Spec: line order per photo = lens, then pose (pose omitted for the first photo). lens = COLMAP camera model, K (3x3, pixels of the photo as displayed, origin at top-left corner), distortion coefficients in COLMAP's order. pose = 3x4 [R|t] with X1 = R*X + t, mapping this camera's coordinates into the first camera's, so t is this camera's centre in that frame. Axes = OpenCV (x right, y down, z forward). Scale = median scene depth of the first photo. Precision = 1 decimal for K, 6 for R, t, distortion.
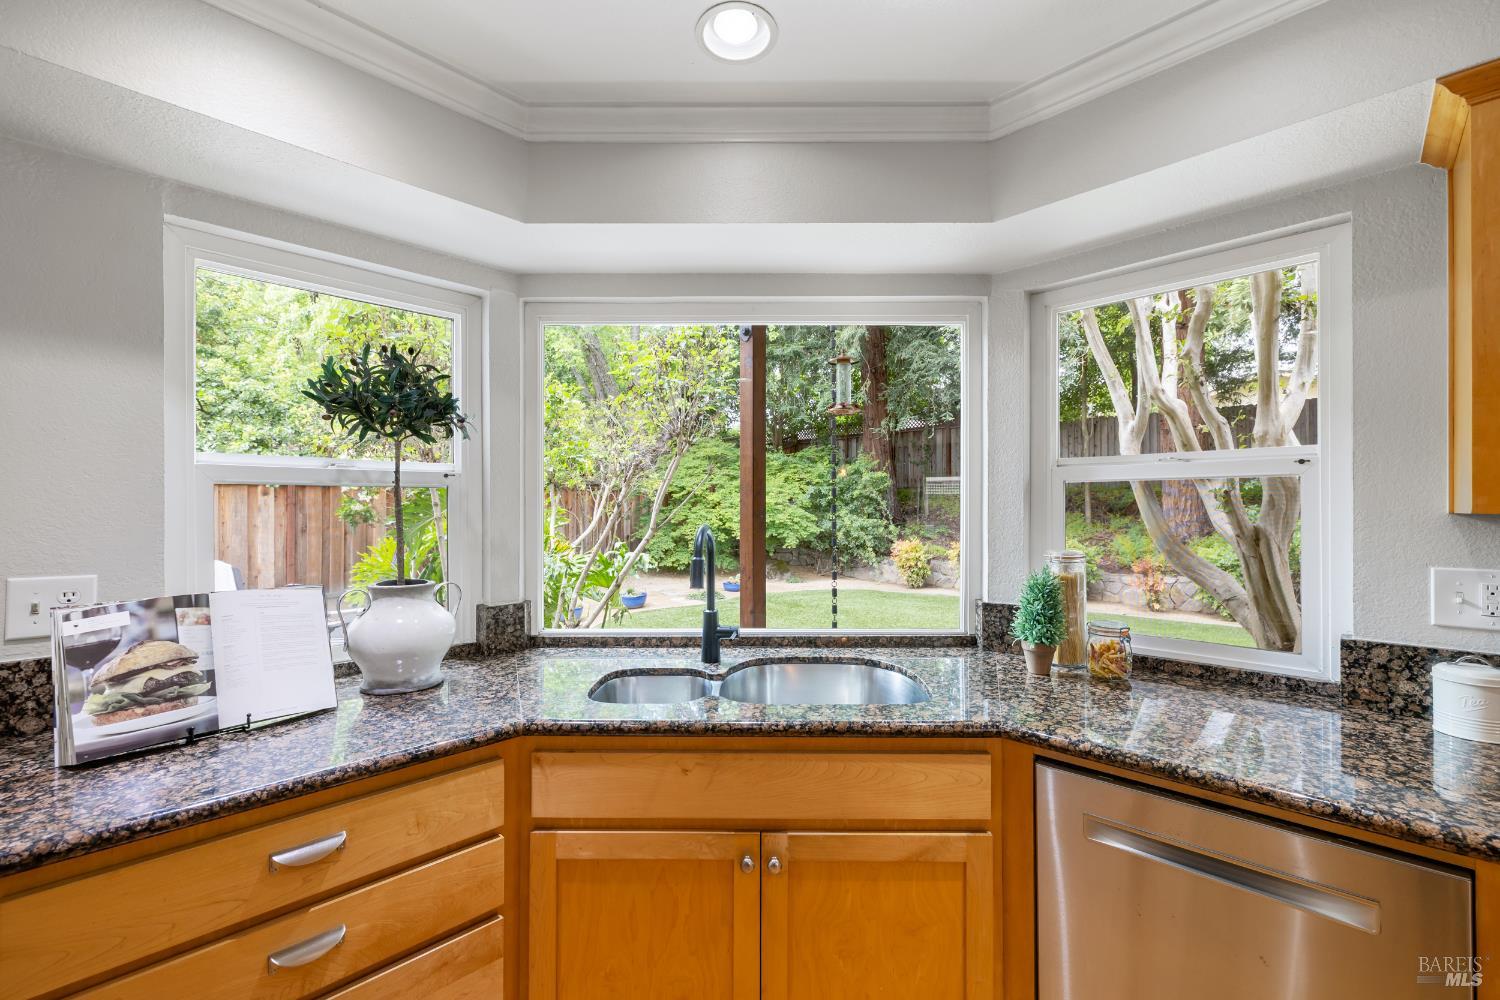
lens RADIAL K [[629.9, 0, 744.7], [0, 629.9, 499.2], [0, 0, 1]] dist [0.002970, -0.000253]
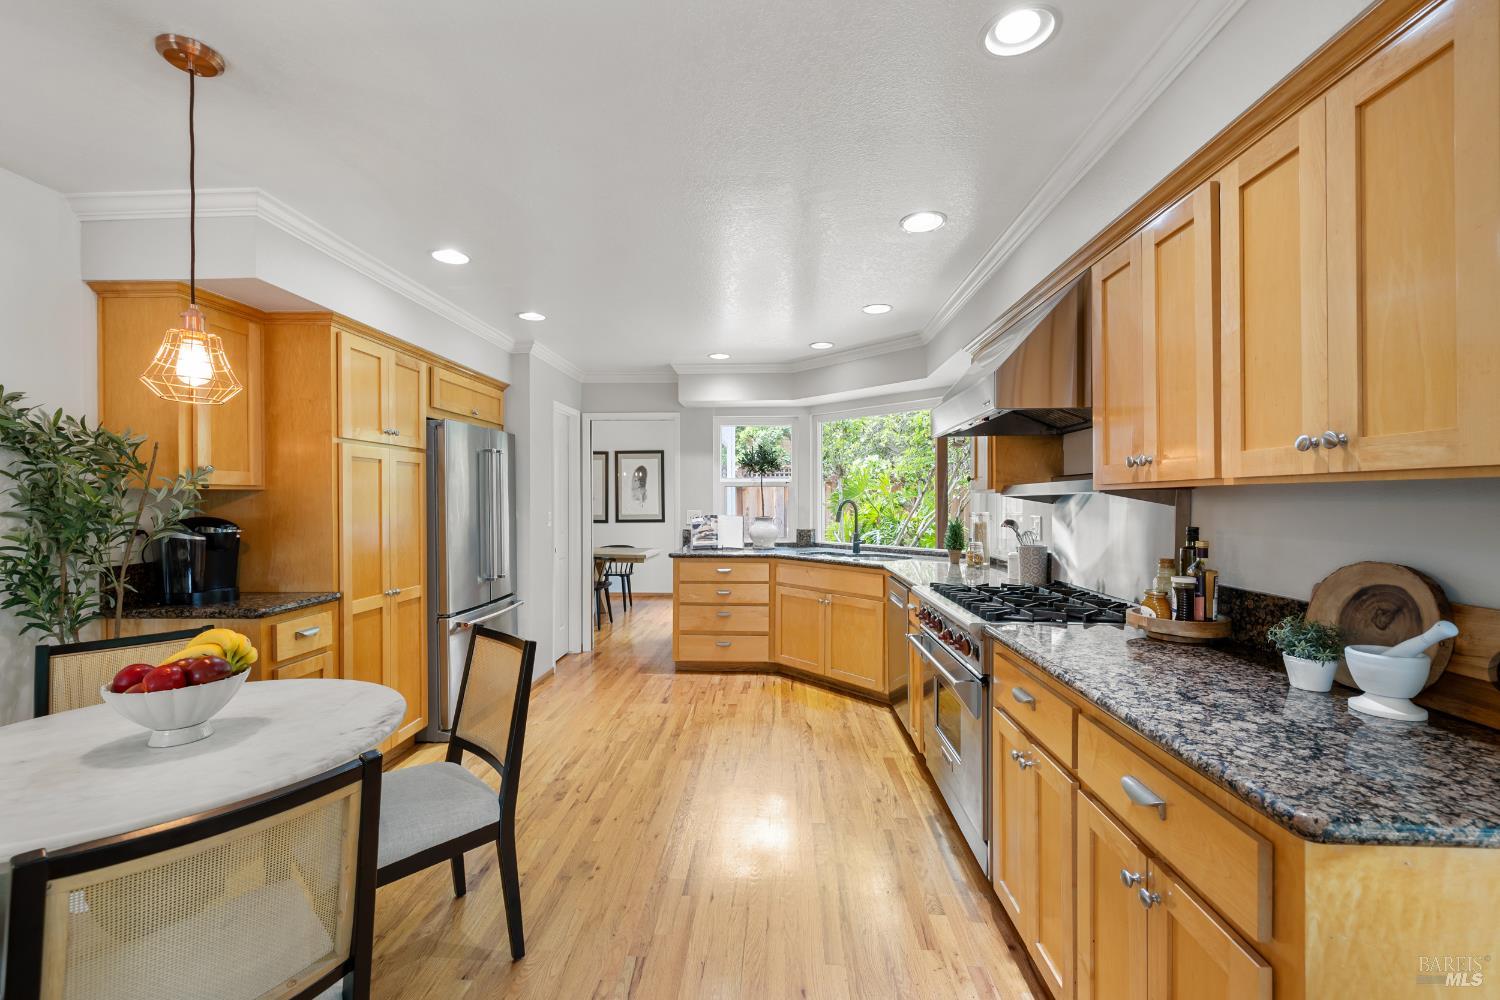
lens RADIAL K [[629.9, 0, 752.4], [0, 629.9, 499.5], [0, 0, 1]] dist [0.002970, -0.000253]
pose [[0.671262, 0.002617, -0.741216, 2.189187], [0.000634, 0.999991, 0.004106, 0.036324], [0.741220, -0.003226, 0.671254, -1.460395]]
